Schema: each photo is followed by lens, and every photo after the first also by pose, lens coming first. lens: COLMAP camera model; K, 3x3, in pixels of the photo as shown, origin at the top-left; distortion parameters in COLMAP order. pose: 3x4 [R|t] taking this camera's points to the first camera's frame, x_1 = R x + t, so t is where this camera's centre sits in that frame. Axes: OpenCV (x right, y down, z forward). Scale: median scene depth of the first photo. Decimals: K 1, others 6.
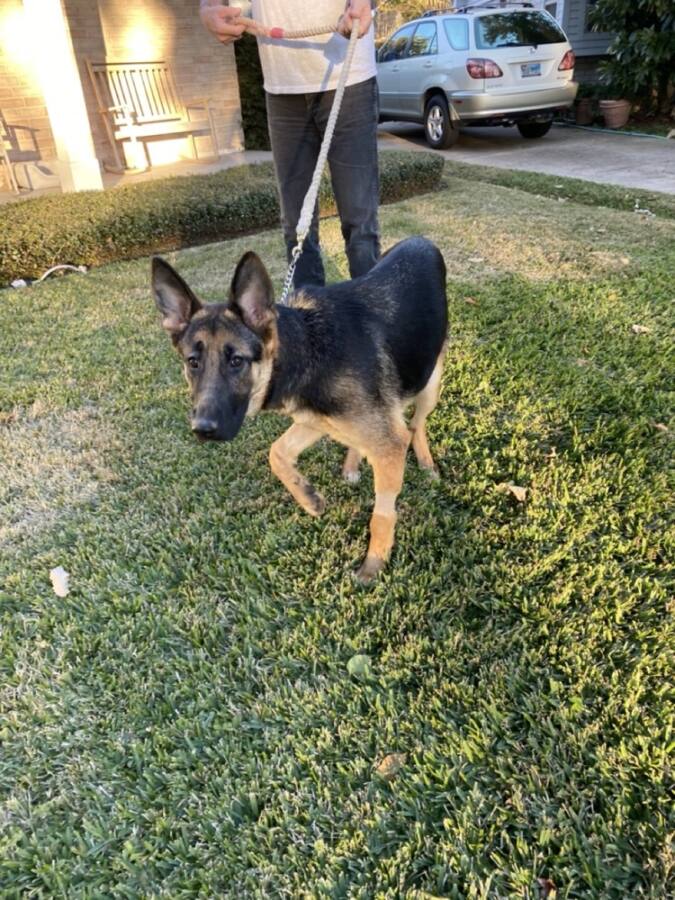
lens RADIAL K [[681.4, 0, 339.0], [0, 681.4, 452.2], [0, 0, 1]] dist [0.038987, -0.024719]
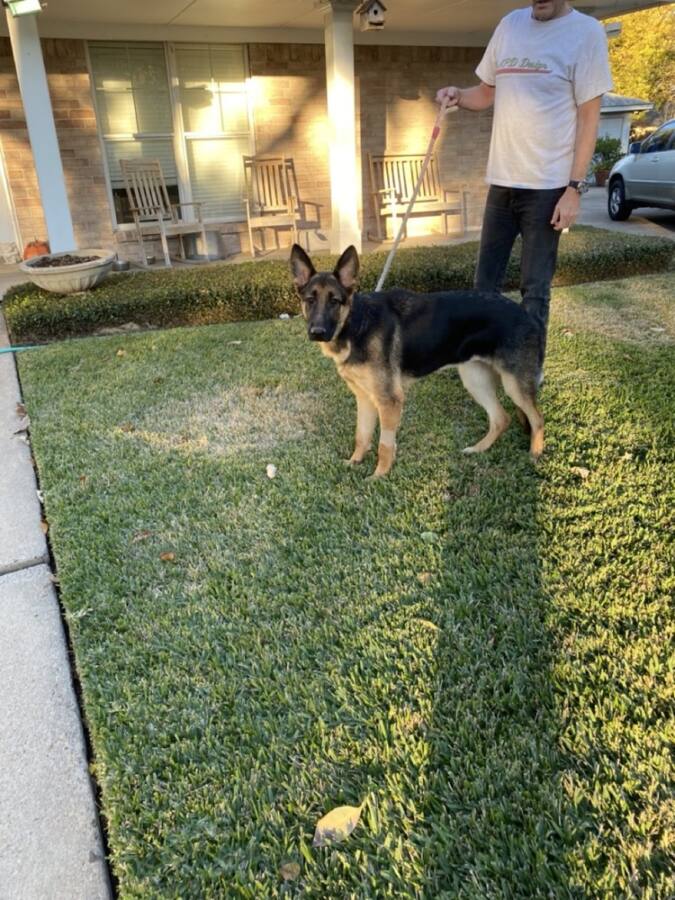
lens RADIAL K [[681.4, 0, 337.0], [0, 681.4, 450.6], [0, 0, 1]] dist [0.038987, -0.024719]
pose [[0.933824, 0.153624, -0.323067, 0.117081], [-0.184848, 0.980405, -0.068101, 0.098753], [0.306275, 0.123312, 0.943923, -0.224617]]
